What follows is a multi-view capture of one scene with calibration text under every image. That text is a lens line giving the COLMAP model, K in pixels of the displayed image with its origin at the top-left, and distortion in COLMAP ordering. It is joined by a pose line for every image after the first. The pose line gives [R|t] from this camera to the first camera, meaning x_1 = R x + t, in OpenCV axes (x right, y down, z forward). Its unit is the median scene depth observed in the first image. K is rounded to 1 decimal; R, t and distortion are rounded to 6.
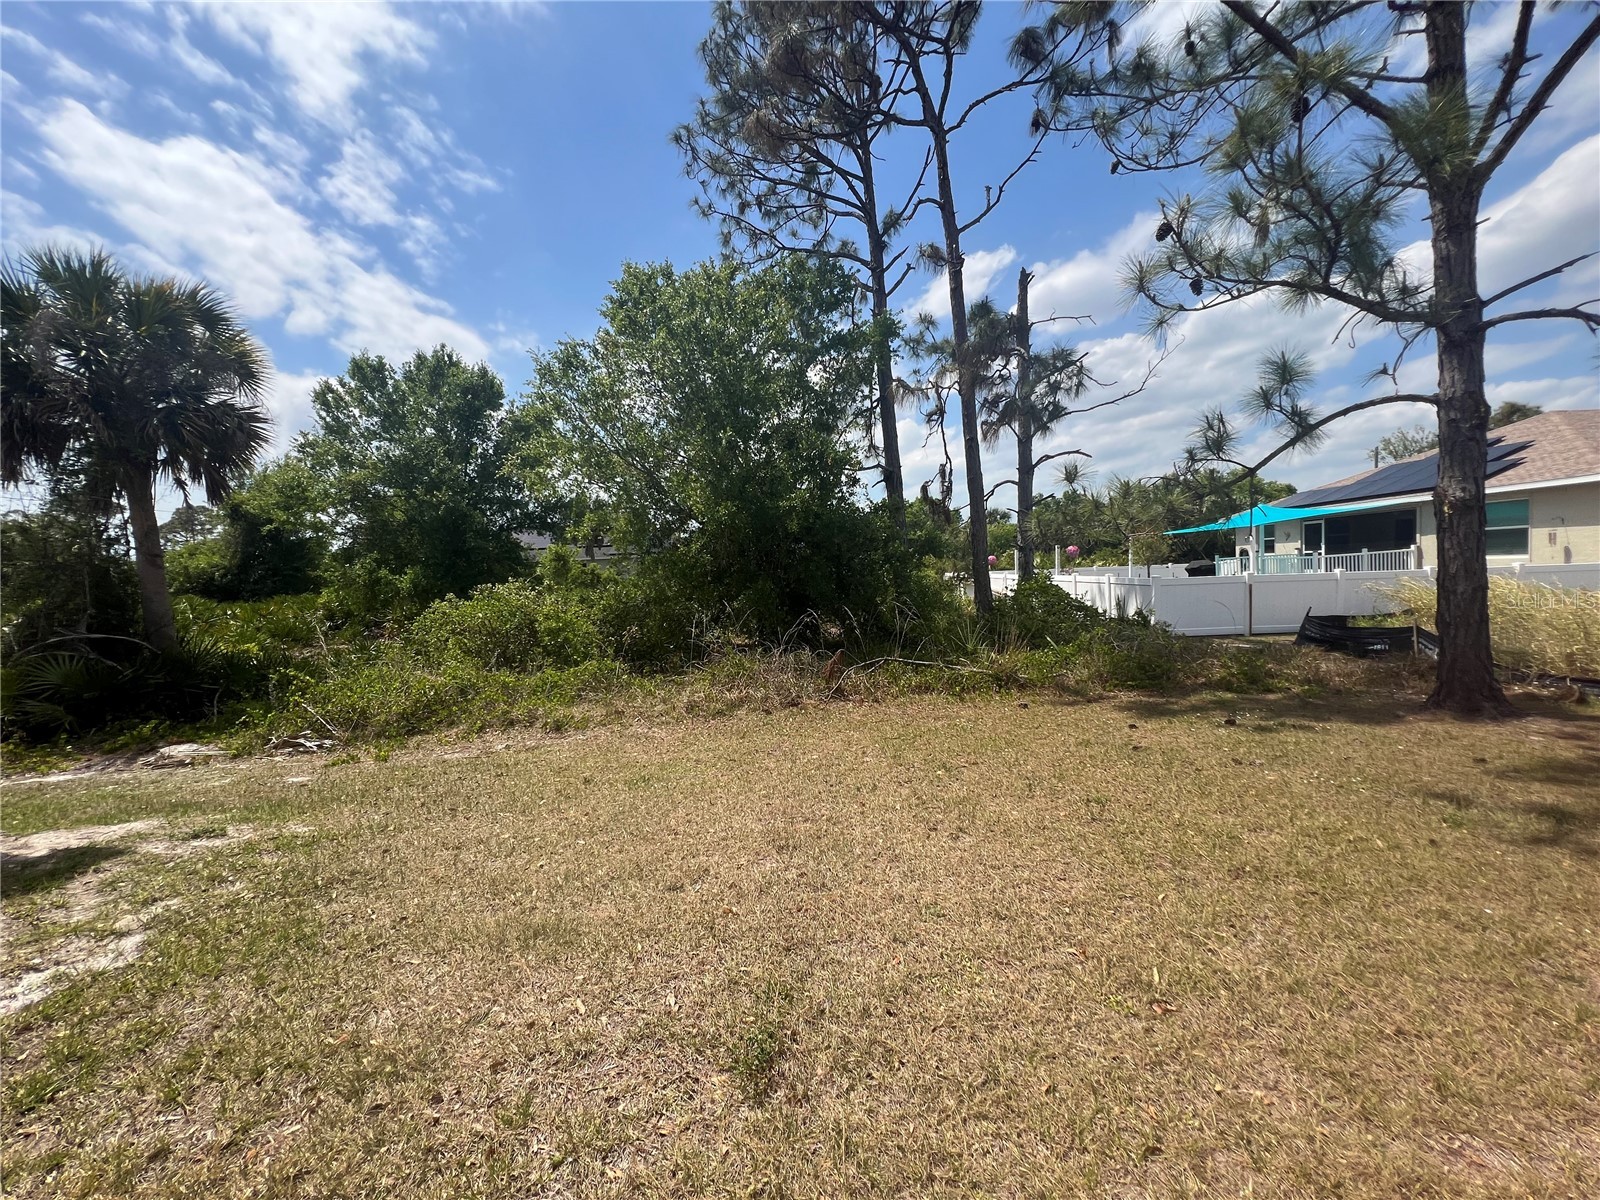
lens RADIAL K [[642.4, 0, 799.6], [0, 642.4, 603.1], [0, 0, 1]] dist [-0.001587, -0.000300]
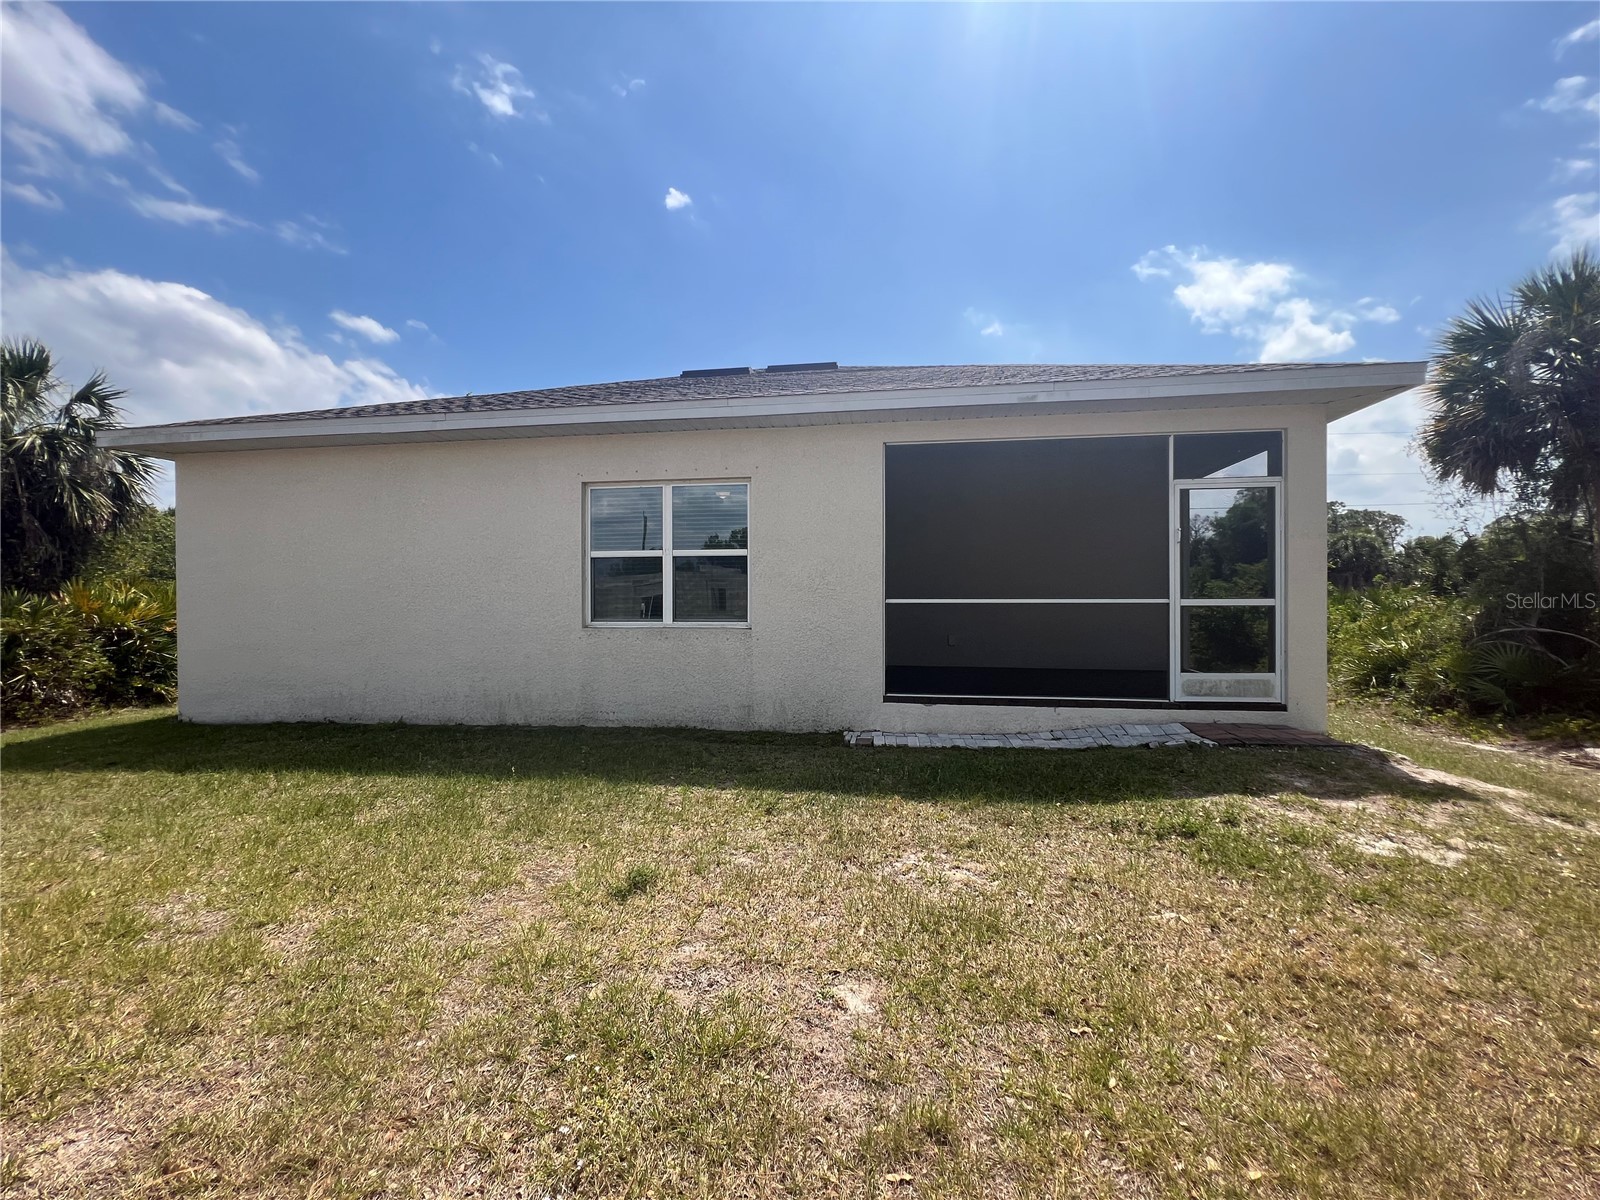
lens RADIAL K [[642.4, 0, 799.6], [0, 642.4, 603.1], [0, 0, 1]] dist [-0.001587, -0.000300]
pose [[-0.160905, 0.044401, -0.985971, 0.390070], [-0.038879, 0.997927, 0.051284, 0.001641], [0.986204, 0.046586, -0.158845, -0.117928]]
